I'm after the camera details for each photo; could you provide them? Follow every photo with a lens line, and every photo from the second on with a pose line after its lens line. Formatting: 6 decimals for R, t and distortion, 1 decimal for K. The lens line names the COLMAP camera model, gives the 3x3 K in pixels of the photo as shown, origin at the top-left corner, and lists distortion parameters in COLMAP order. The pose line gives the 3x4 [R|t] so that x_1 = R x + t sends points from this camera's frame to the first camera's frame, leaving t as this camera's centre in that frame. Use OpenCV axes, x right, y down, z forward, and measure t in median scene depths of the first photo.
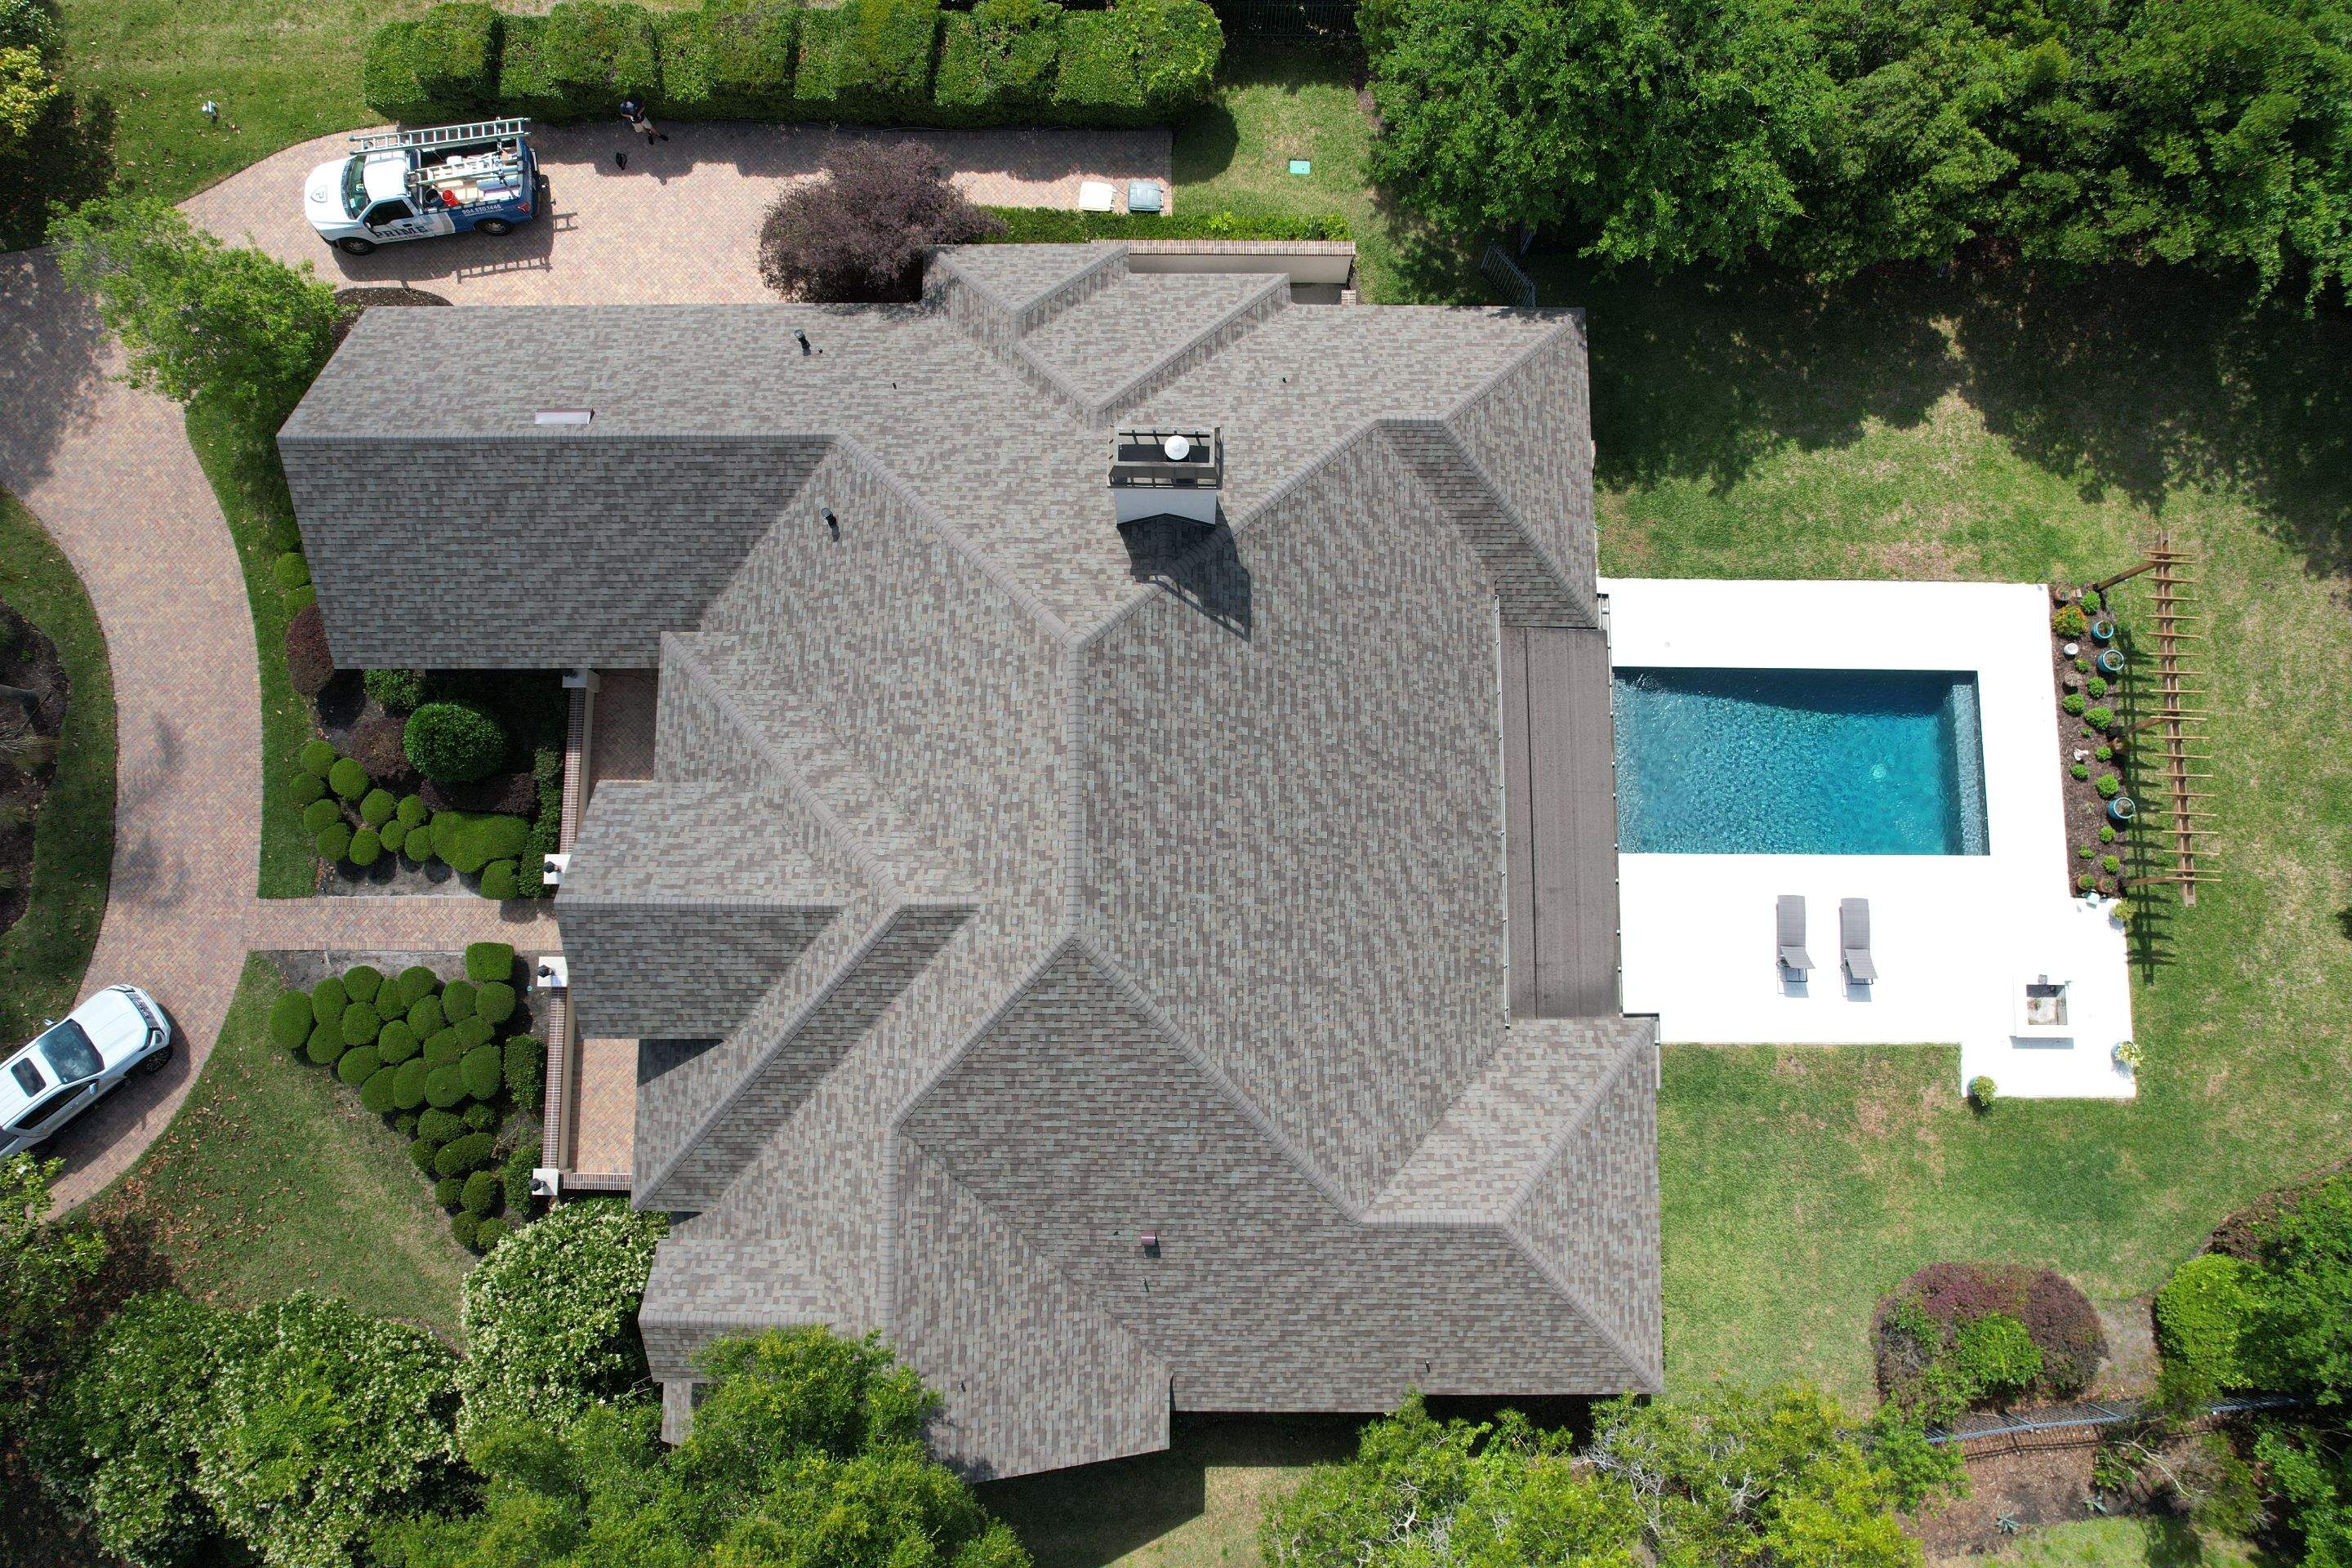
lens RADIAL K [[1527.2, 0, 1176.0], [0, 1527.2, 784.0], [0, 0, 1]] dist [-0.009853, -0.001955]
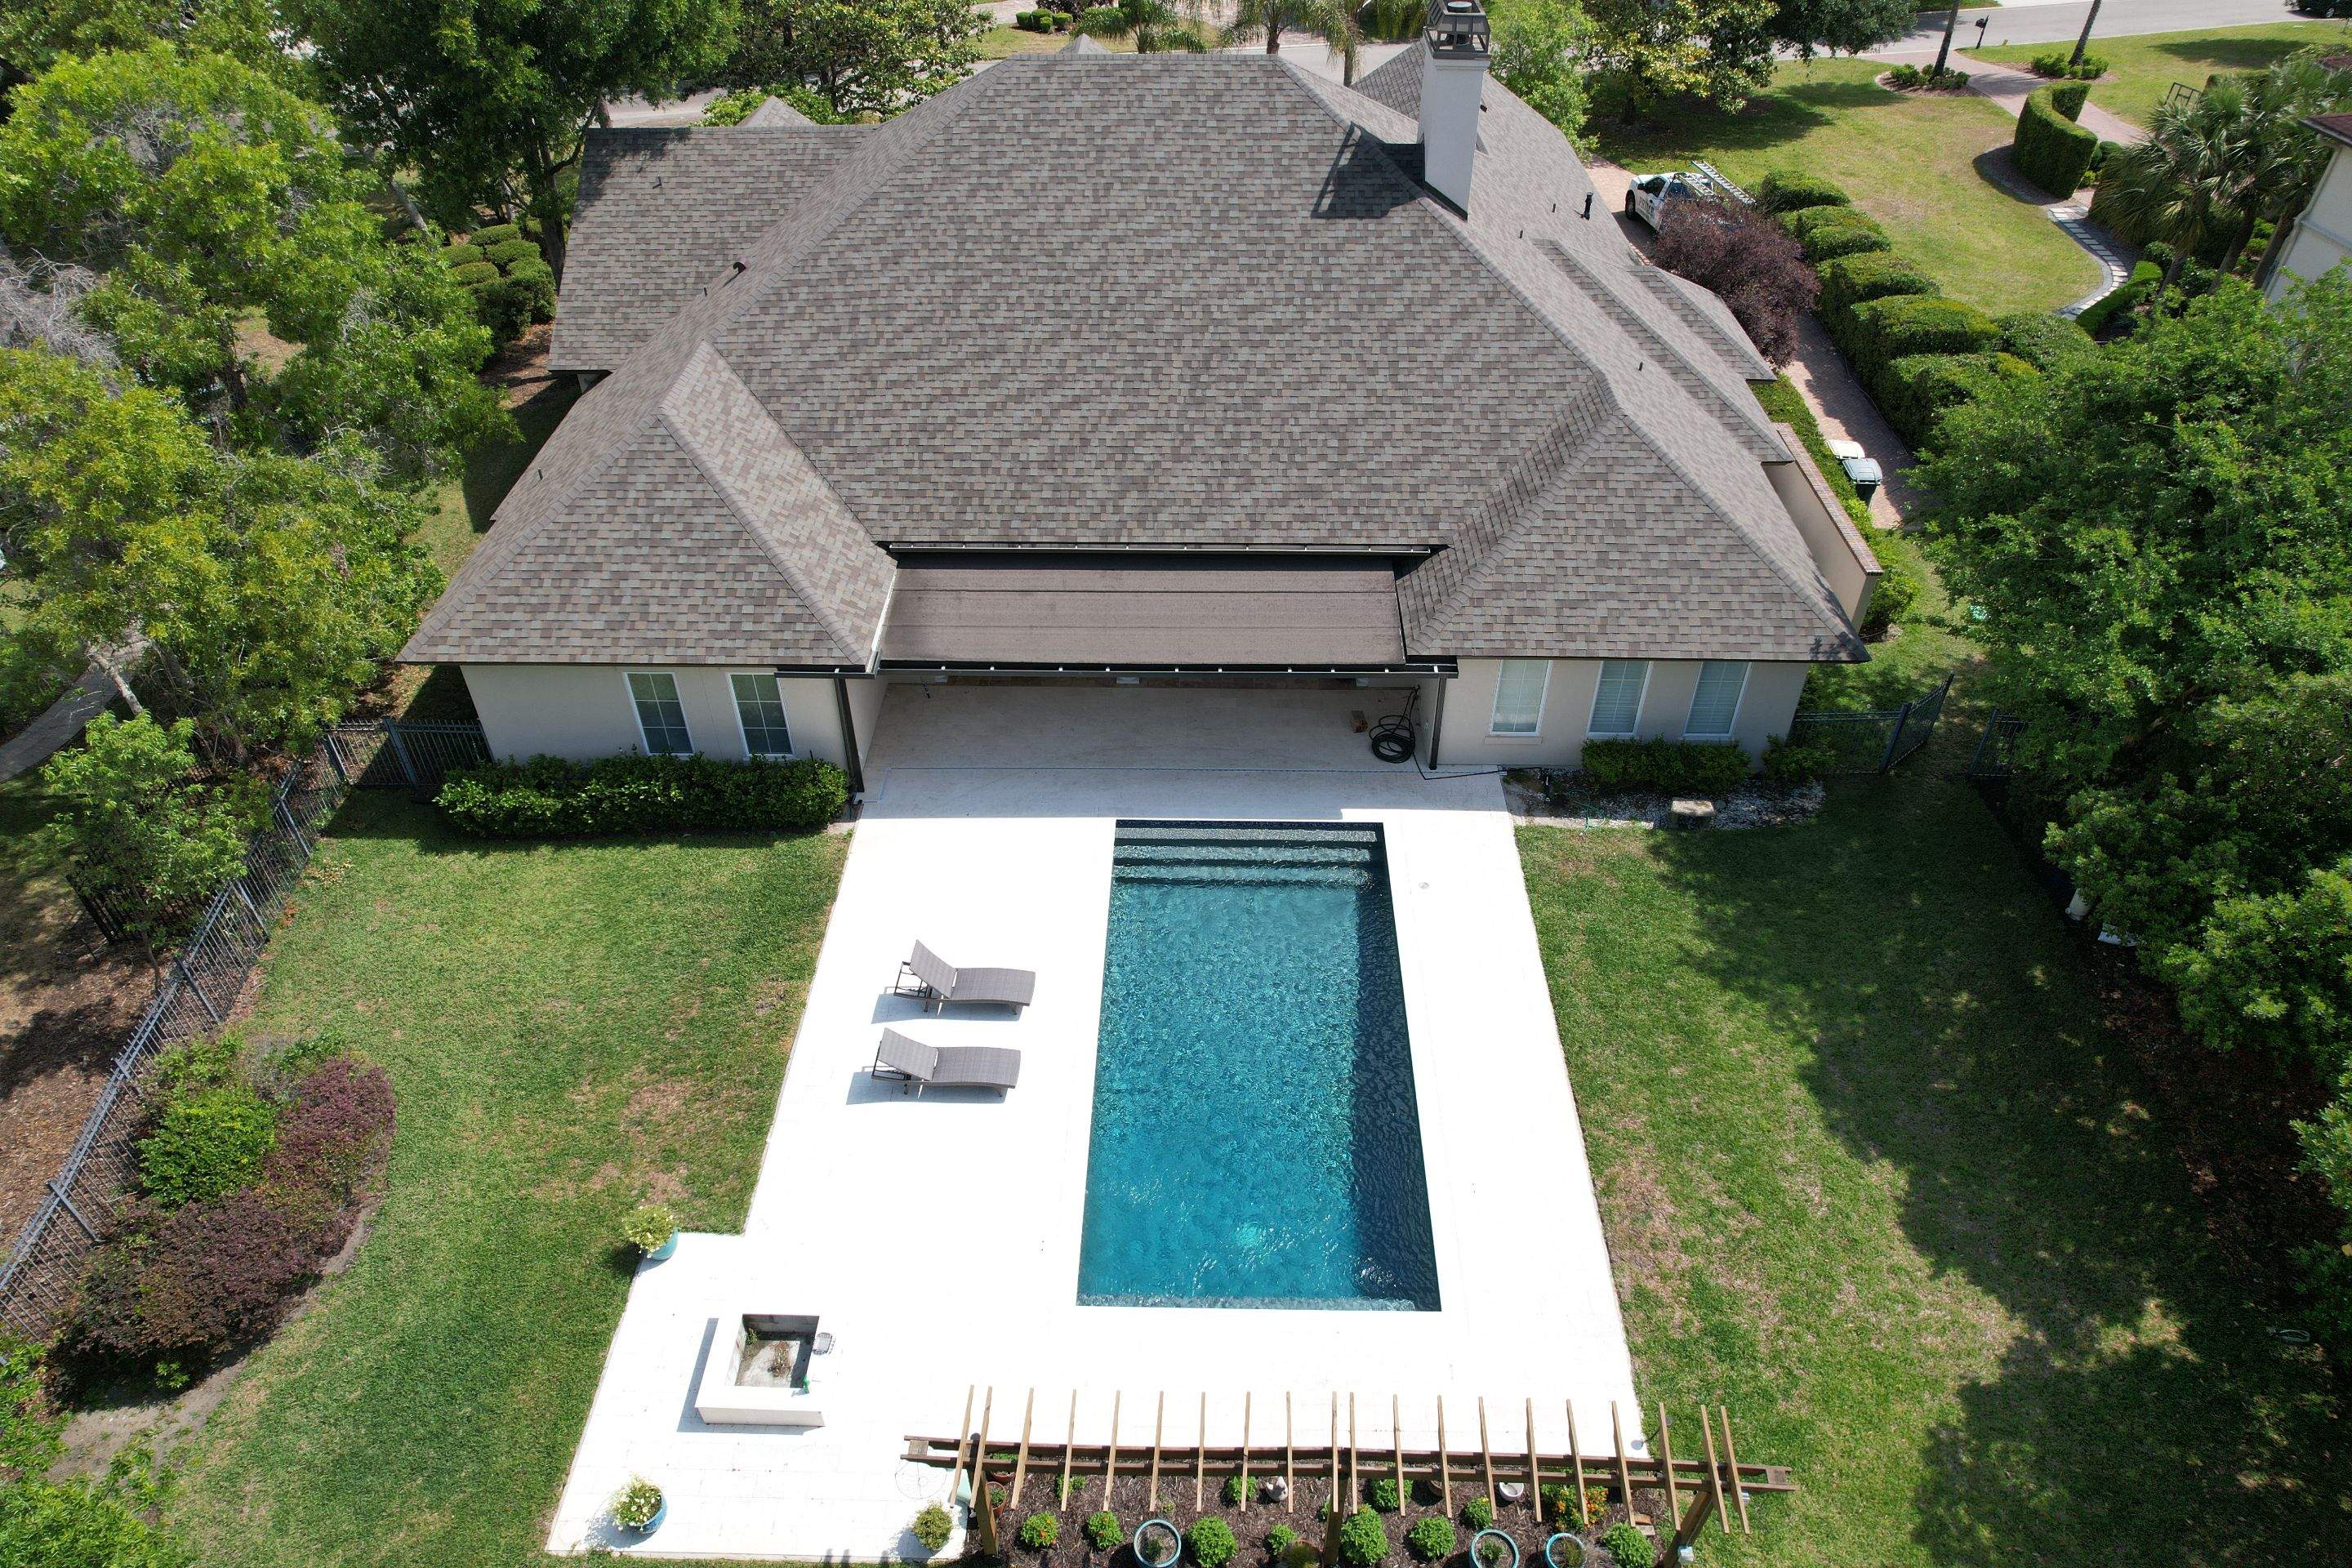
lens RADIAL K [[1527.2, 0, 1176.0], [0, 1527.2, 784.0], [0, 0, 1]] dist [-0.009853, -0.001955]
pose [[-0.020541, 0.623018, -0.781938, 0.844262], [-0.988371, 0.105207, 0.109788, -0.064021], [0.150666, 0.775100, 0.613612, 0.555640]]
